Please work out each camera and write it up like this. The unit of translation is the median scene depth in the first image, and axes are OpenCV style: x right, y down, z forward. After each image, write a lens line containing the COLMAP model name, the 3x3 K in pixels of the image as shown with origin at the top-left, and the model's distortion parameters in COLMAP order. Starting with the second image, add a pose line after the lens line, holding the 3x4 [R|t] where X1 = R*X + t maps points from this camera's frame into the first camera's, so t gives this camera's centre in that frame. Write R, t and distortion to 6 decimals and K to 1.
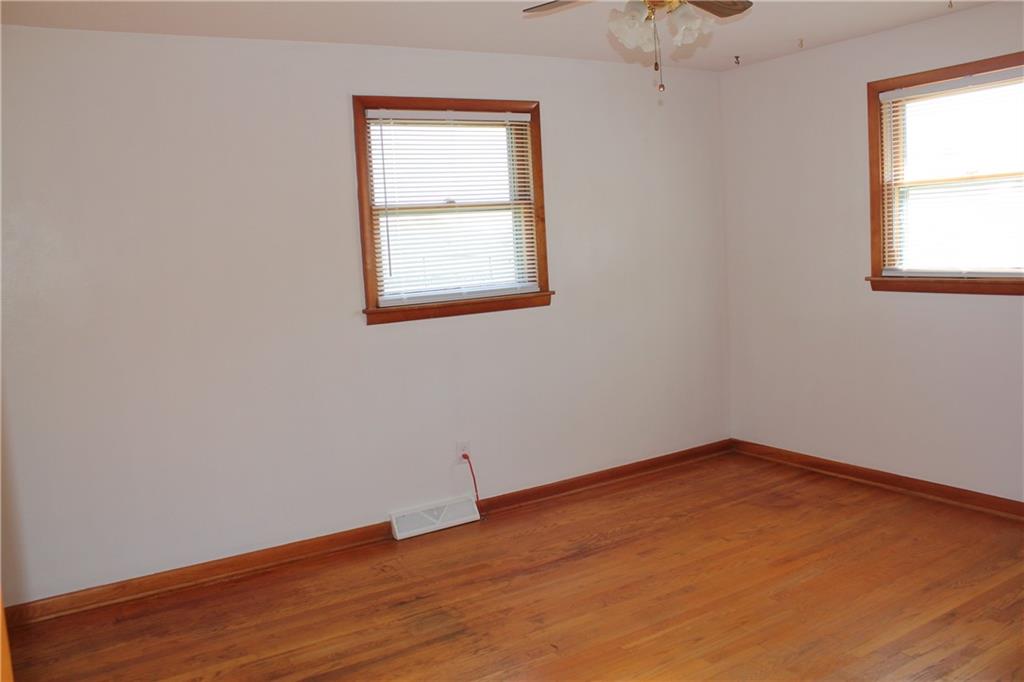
lens RADIAL K [[851.8, 0, 509.4], [0, 851.8, 342.7], [0, 0, 1]] dist [-0.168067, 0.151438]
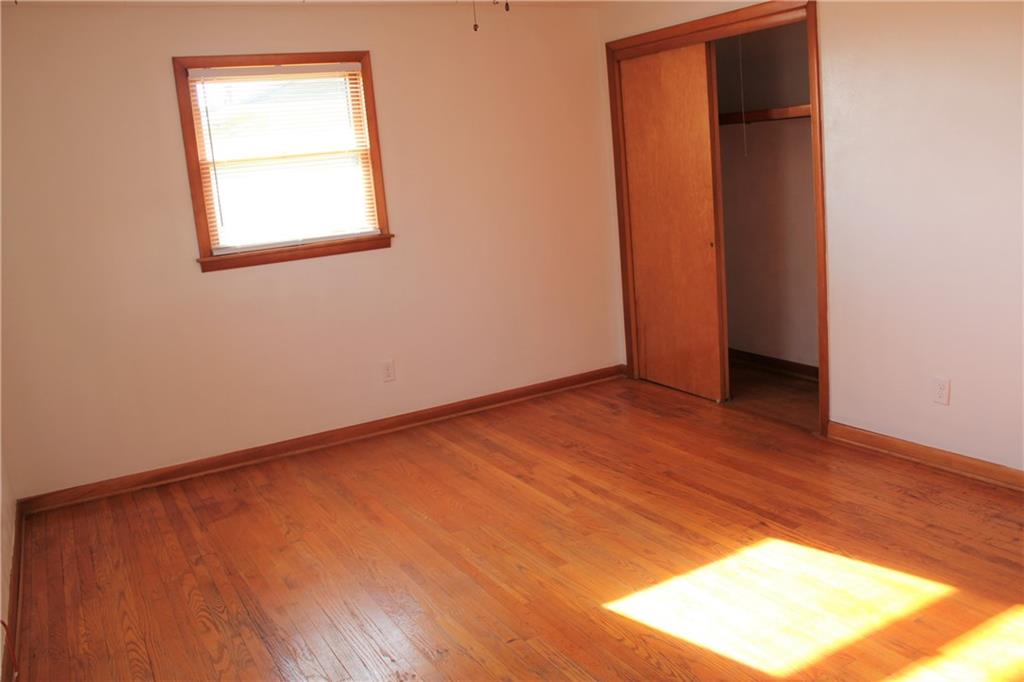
lens RADIAL K [[851.8, 0, 509.4], [0, 851.8, 342.7], [0, 0, 1]] dist [-0.168067, 0.151438]
pose [[0.055922, -0.149874, 0.987122, -0.536372], [0.205924, 0.969144, 0.135479, -0.043084], [-0.976969, 0.195696, 0.085059, 0.600119]]
